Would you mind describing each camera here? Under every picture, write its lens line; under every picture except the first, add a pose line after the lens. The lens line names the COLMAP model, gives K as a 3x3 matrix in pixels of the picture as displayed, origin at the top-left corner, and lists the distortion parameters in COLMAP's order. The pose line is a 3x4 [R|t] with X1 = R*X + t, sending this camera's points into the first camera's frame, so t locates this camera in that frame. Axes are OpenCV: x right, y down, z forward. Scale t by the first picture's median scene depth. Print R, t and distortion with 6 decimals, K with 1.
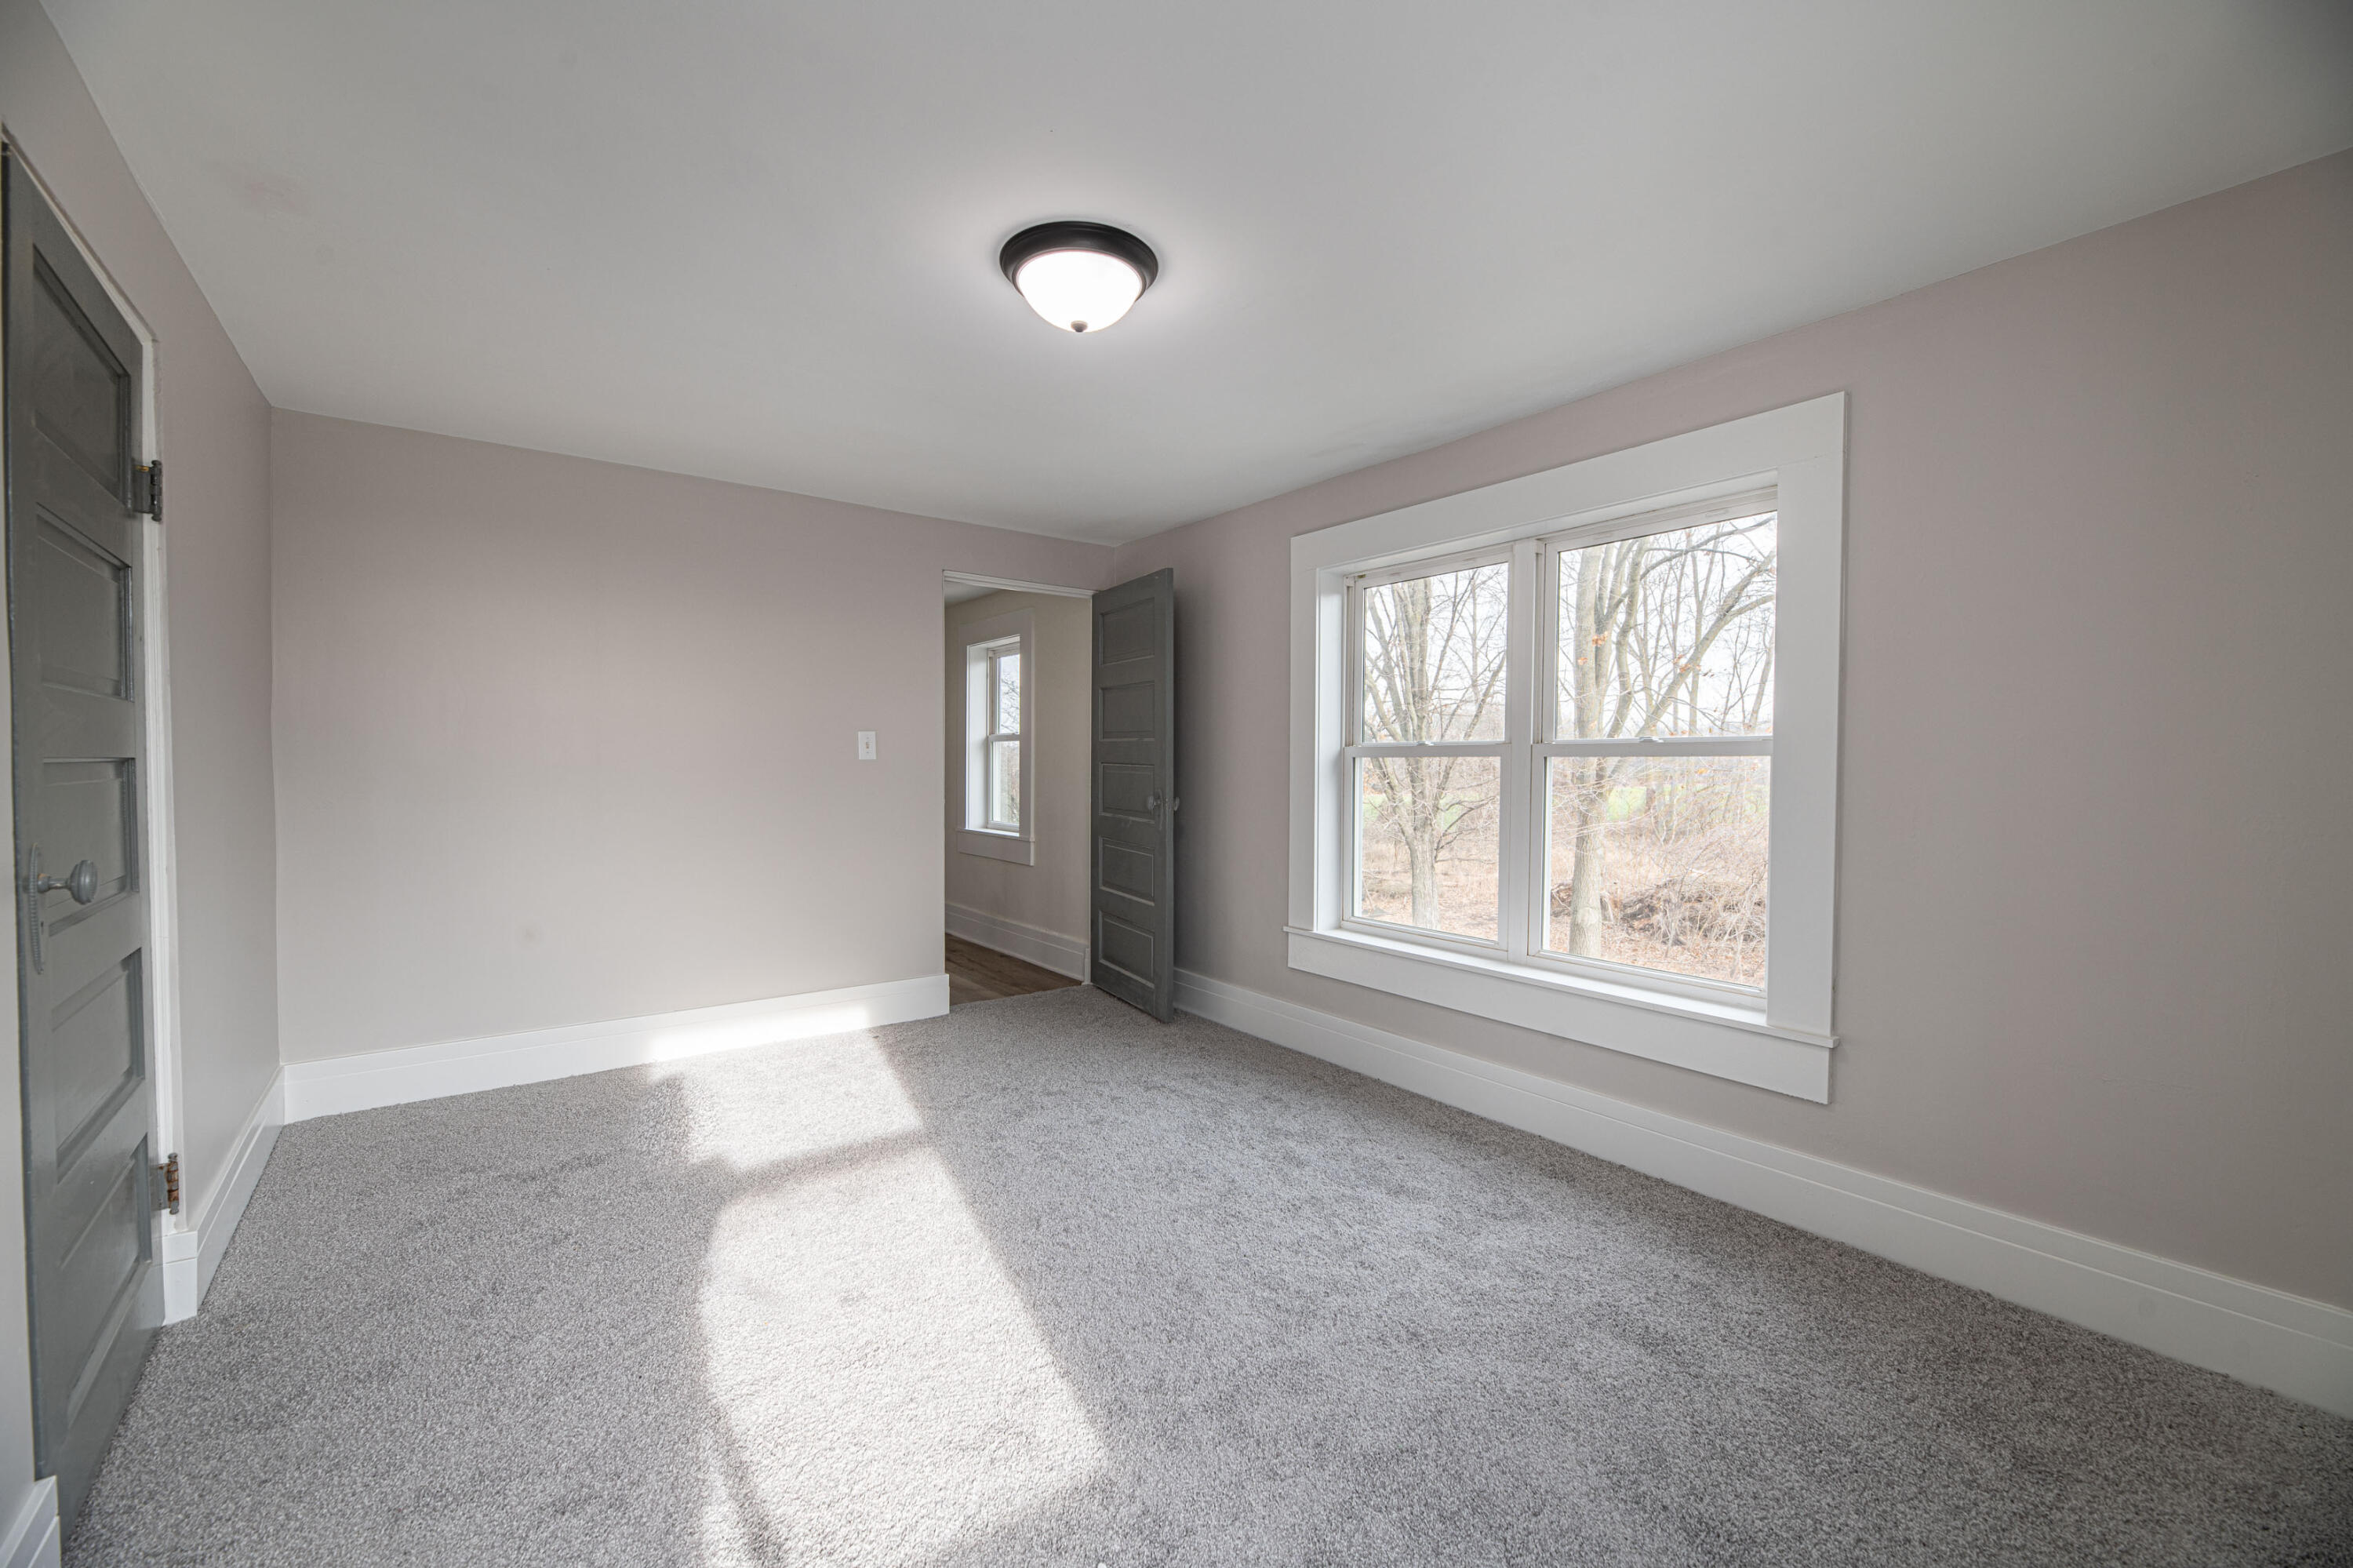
lens RADIAL K [[948.3, 0, 1179.7], [0, 948.3, 790.1], [0, 0, 1]] dist [0.002059, 0.000066]
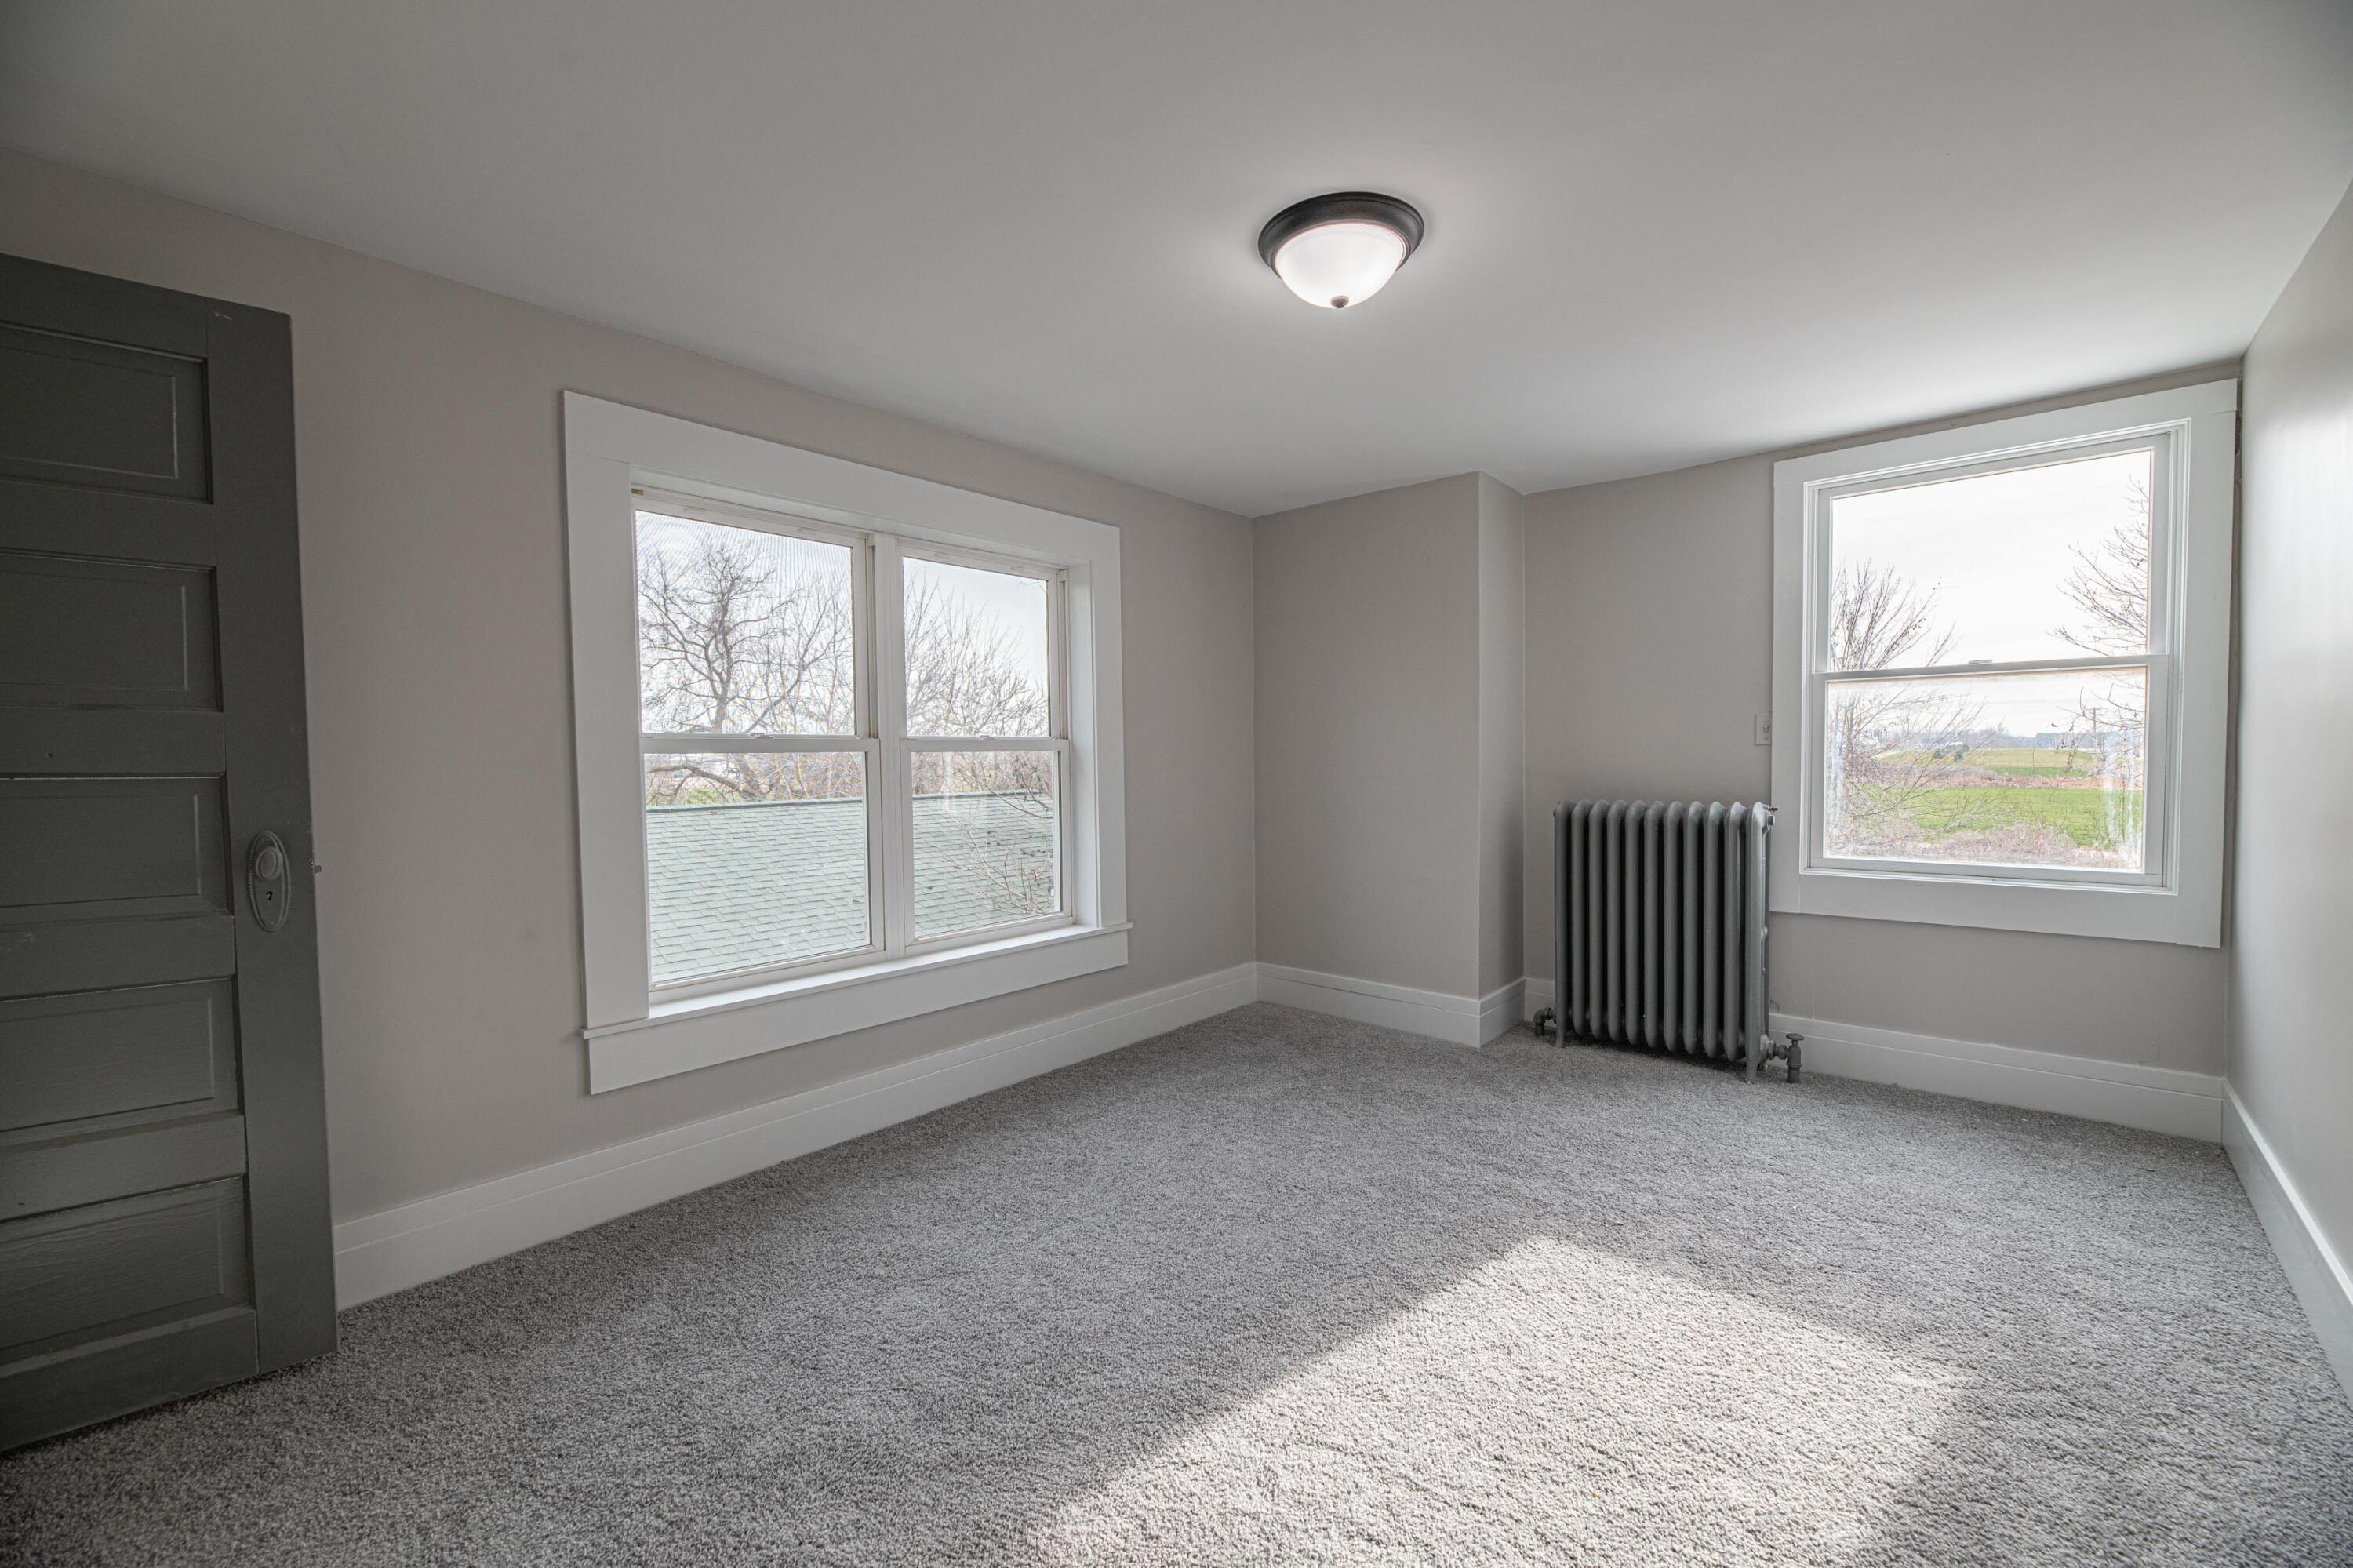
lens RADIAL K [[948.3, 0, 1179.7], [0, 948.3, 790.1], [0, 0, 1]] dist [0.002059, 0.000066]
pose [[-0.210213, -0.039752, 0.976847, -0.675297], [0.030508, 0.998420, 0.047195, -0.032408], [-0.977179, 0.039723, -0.208668, 0.907861]]
